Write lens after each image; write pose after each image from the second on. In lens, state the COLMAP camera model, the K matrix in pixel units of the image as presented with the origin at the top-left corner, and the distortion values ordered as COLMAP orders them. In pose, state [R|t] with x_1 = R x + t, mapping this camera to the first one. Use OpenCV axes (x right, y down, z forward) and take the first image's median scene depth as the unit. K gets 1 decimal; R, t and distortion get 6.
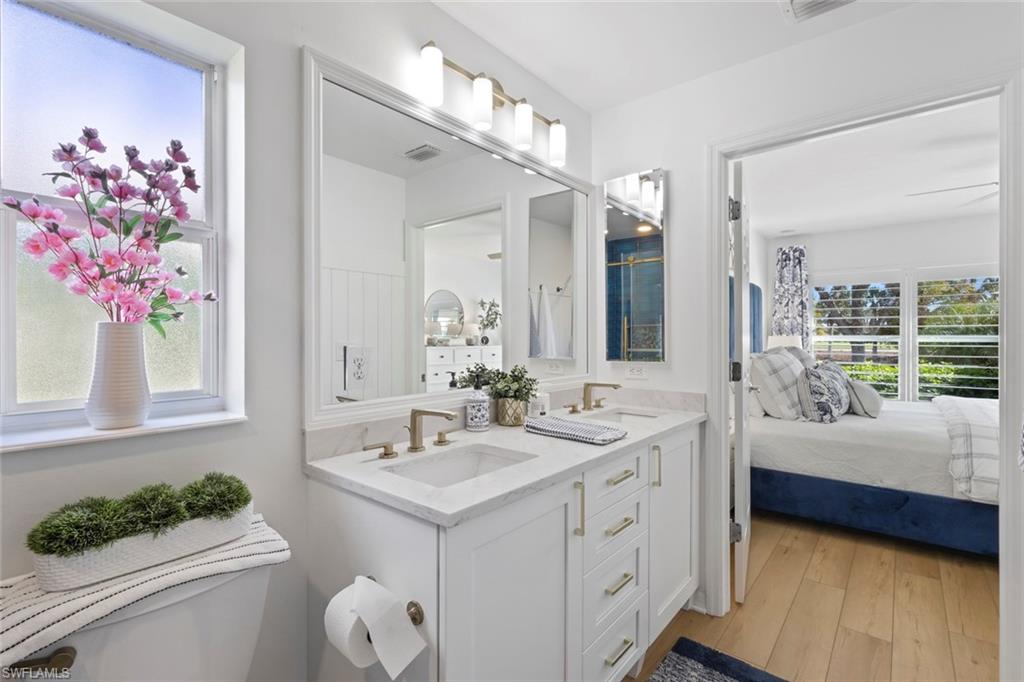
lens RADIAL K [[472.8, 0, 536.2], [0, 472.8, 339.5], [0, 0, 1]] dist [0.001362, 0.003641]
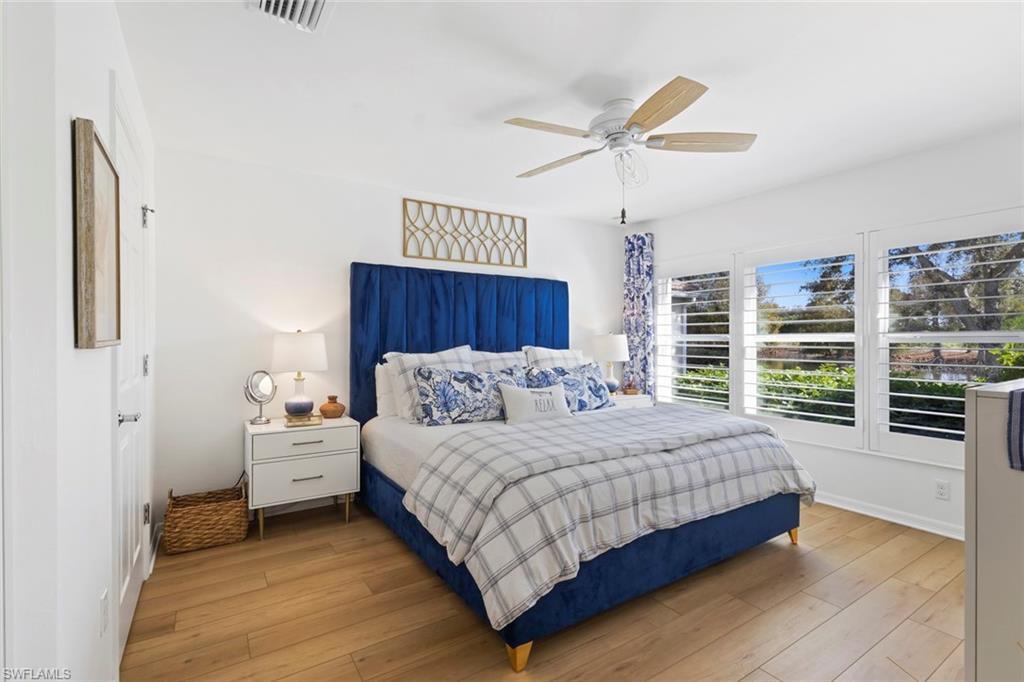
lens RADIAL K [[472.8, 0, 502.8], [0, 472.8, 343.3], [0, 0, 1]] dist [0.001362, 0.003641]
pose [[0.950853, 0.000847, -0.309640, 0.593819], [0.000160, 0.999995, 0.003226, 0.004351], [0.309641, -0.003117, 0.950848, 0.084723]]
